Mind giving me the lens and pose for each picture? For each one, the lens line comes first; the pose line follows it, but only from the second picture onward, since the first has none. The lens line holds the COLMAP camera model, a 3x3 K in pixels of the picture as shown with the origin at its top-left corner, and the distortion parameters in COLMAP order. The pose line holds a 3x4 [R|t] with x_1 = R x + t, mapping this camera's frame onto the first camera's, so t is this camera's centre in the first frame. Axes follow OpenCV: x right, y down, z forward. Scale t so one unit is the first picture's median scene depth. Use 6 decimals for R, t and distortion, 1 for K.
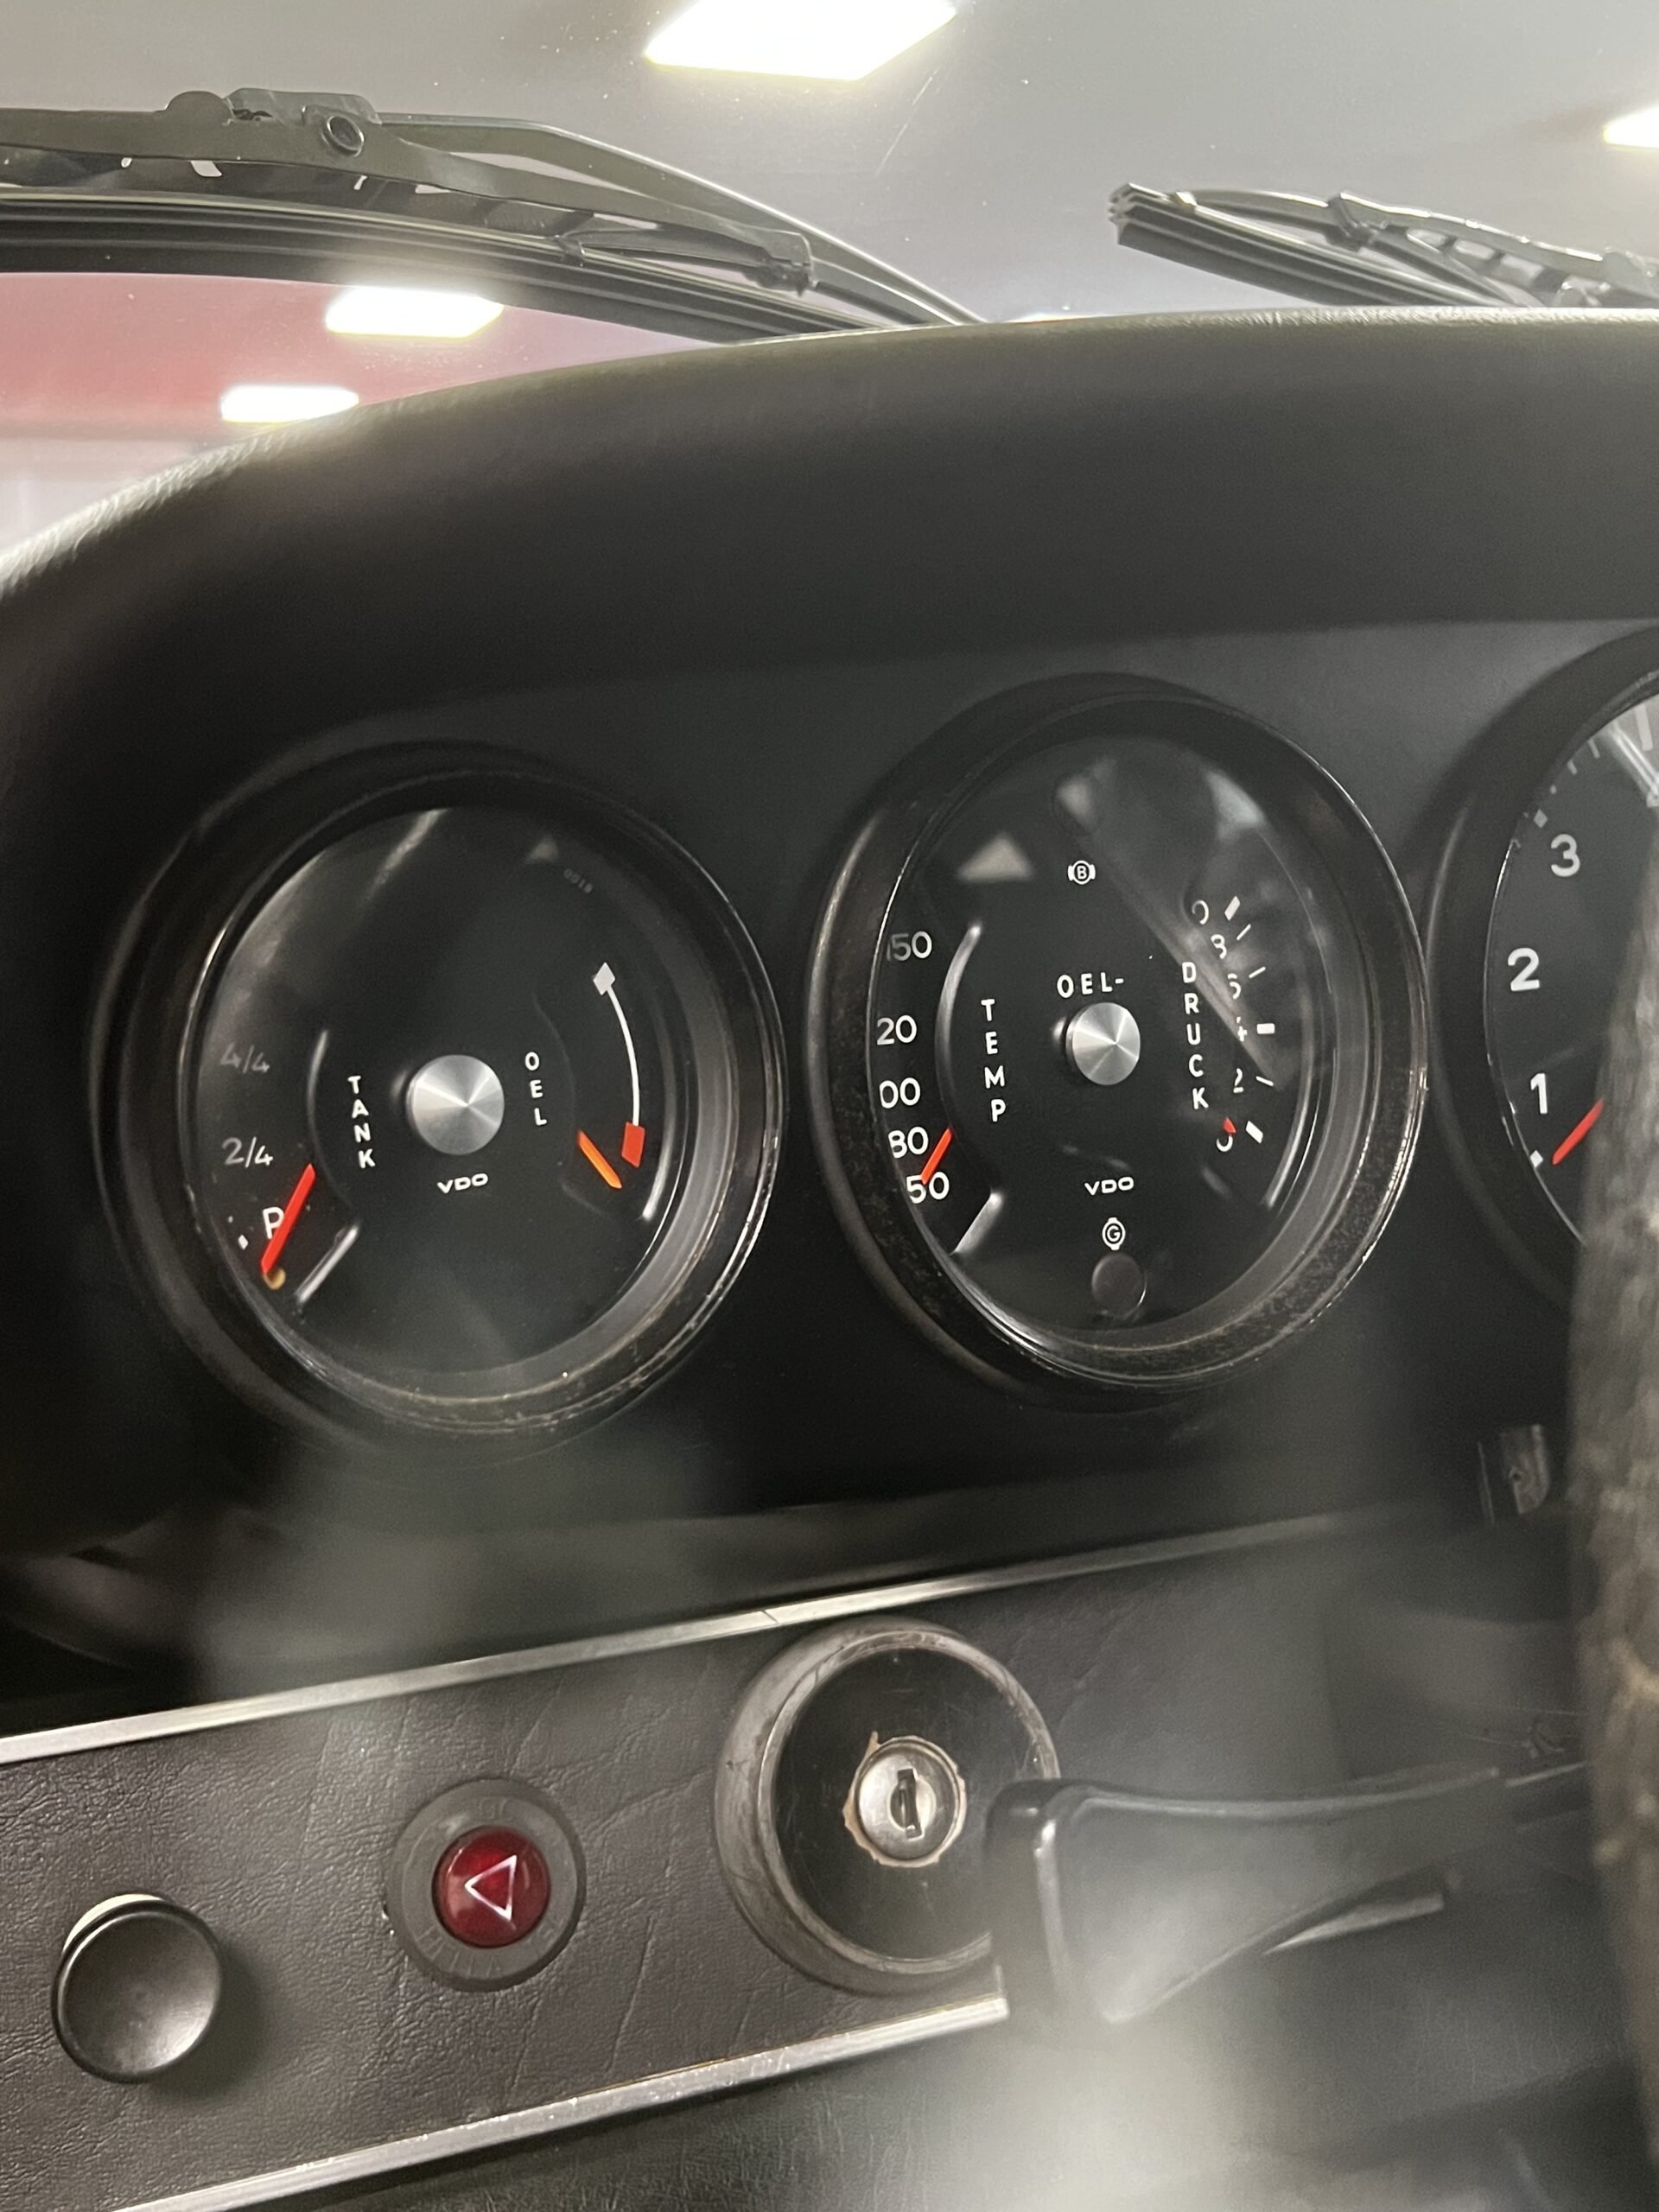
lens RADIAL K [[2210.5, 0, 823.5], [0, 2210.5, 1091.4], [0, 0, 1]] dist [0.072992, 0.000000]
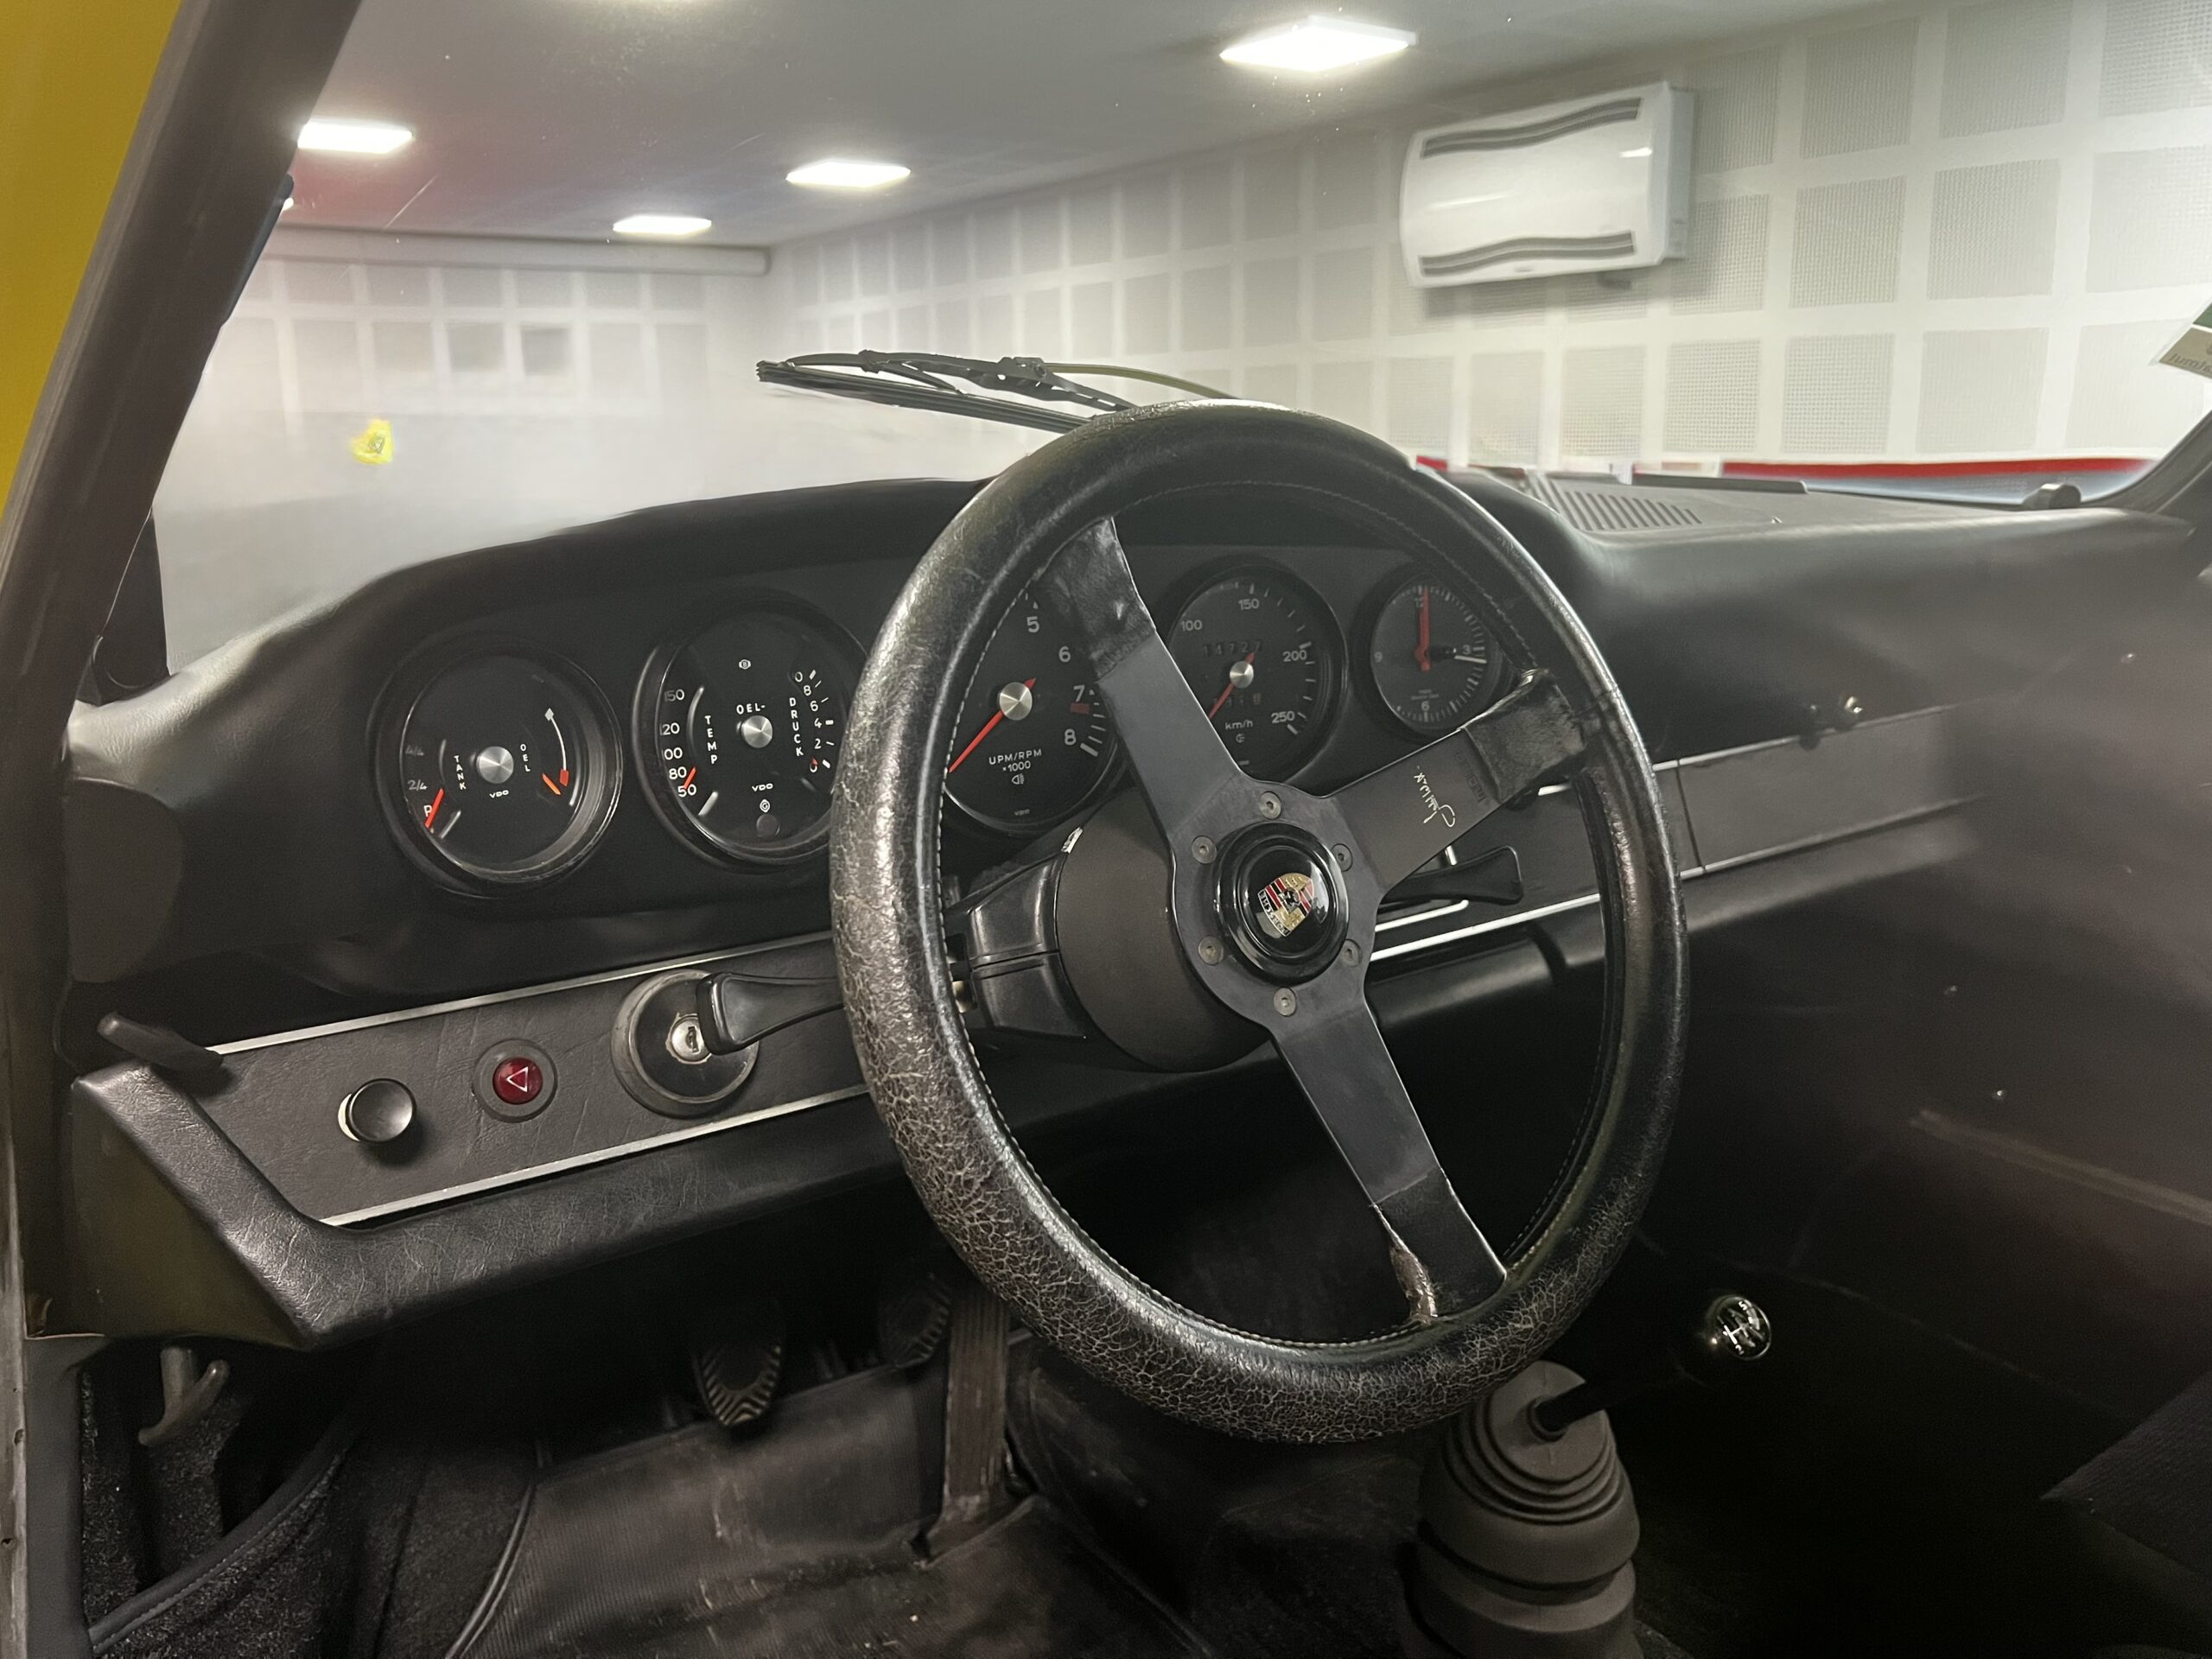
lens RADIAL K [[1667.5, 0, 1106.1], [0, 1667.5, 824.7], [0, 0, 1]] dist [0.044710, -0.064706]
pose [[0.970818, -0.041583, 0.236185, 0.059727], [0.027749, 0.997715, 0.061602, -0.022349], [-0.238207, -0.053250, 0.969754, -0.978706]]
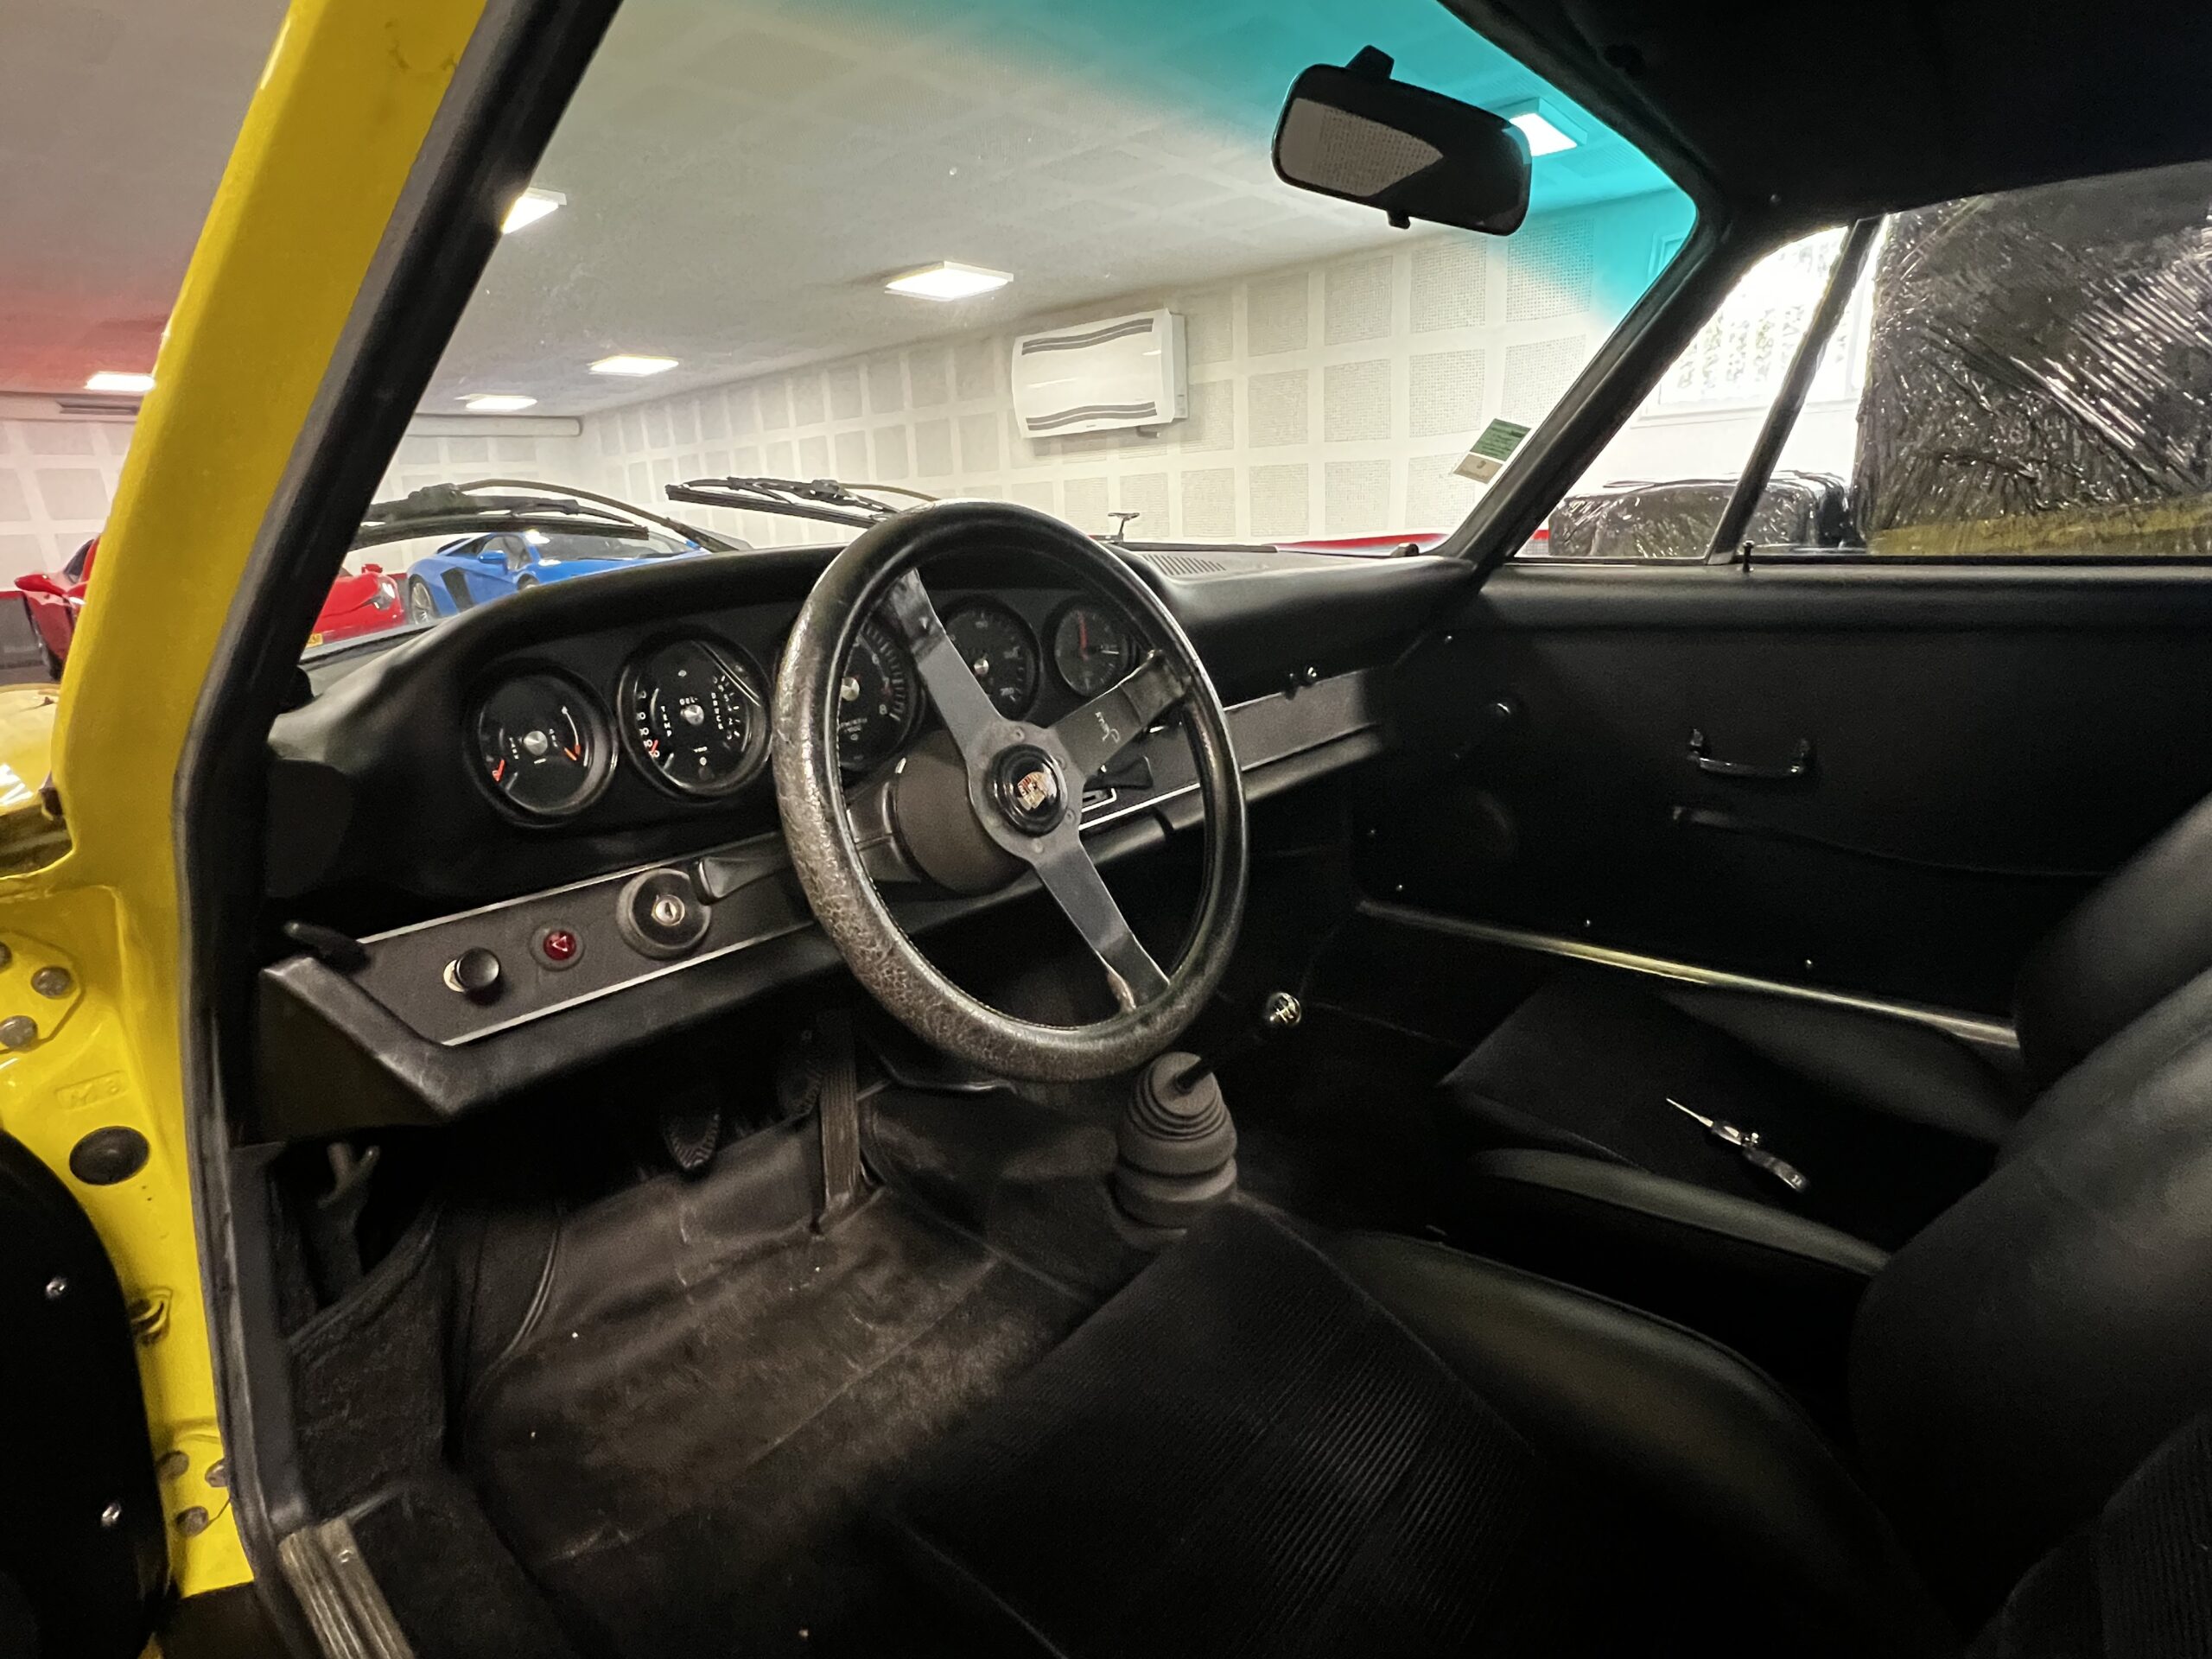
lens RADIAL K [[1077.2, 0, 1100.3], [0, 1077.2, 835.3], [0, 0, 1]] dist [-0.008744, 0.001454]
pose [[0.884476, -0.138401, 0.445587, -0.128682], [0.094970, 0.988403, 0.118490, 0.034284], [-0.456819, -0.062484, 0.887362, -1.143770]]
